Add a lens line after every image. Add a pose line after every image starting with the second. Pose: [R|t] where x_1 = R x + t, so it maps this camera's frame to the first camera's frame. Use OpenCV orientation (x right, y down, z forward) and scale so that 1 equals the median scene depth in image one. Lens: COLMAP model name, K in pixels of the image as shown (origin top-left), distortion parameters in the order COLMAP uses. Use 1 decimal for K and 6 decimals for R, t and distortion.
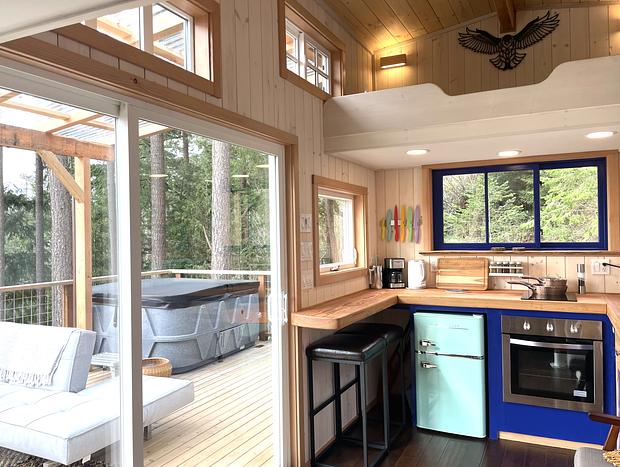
lens RADIAL K [[493.3, 0, 310.4], [0, 493.3, 231.5], [0, 0, 1]] dist [0.079265, -0.098469]
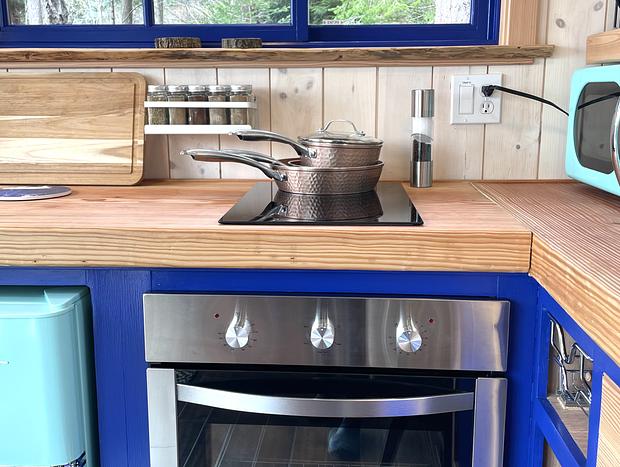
lens RADIAL K [[712.9, 0, 314.0], [0, 712.9, 230.3], [0, 0, 1]] dist [0.073737, 0.000000]
pose [[0.917967, -0.063207, 0.391588, 0.288413], [-0.015972, 0.980532, 0.195710, 0.061879], [-0.396335, -0.185910, 0.899086, 0.588582]]
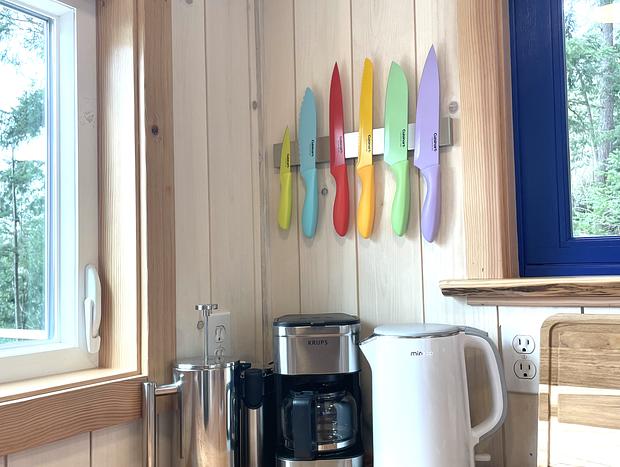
lens RADIAL K [[647.1, 0, 310.1], [0, 647.1, 234.8], [0, 0, 1]] dist [0.048691, 0.000000]
pose [[0.996398, -0.010546, -0.084147, 0.210320], [0.006973, 0.999066, -0.042643, 0.036090], [0.084518, 0.041902, 0.995540, 0.825413]]
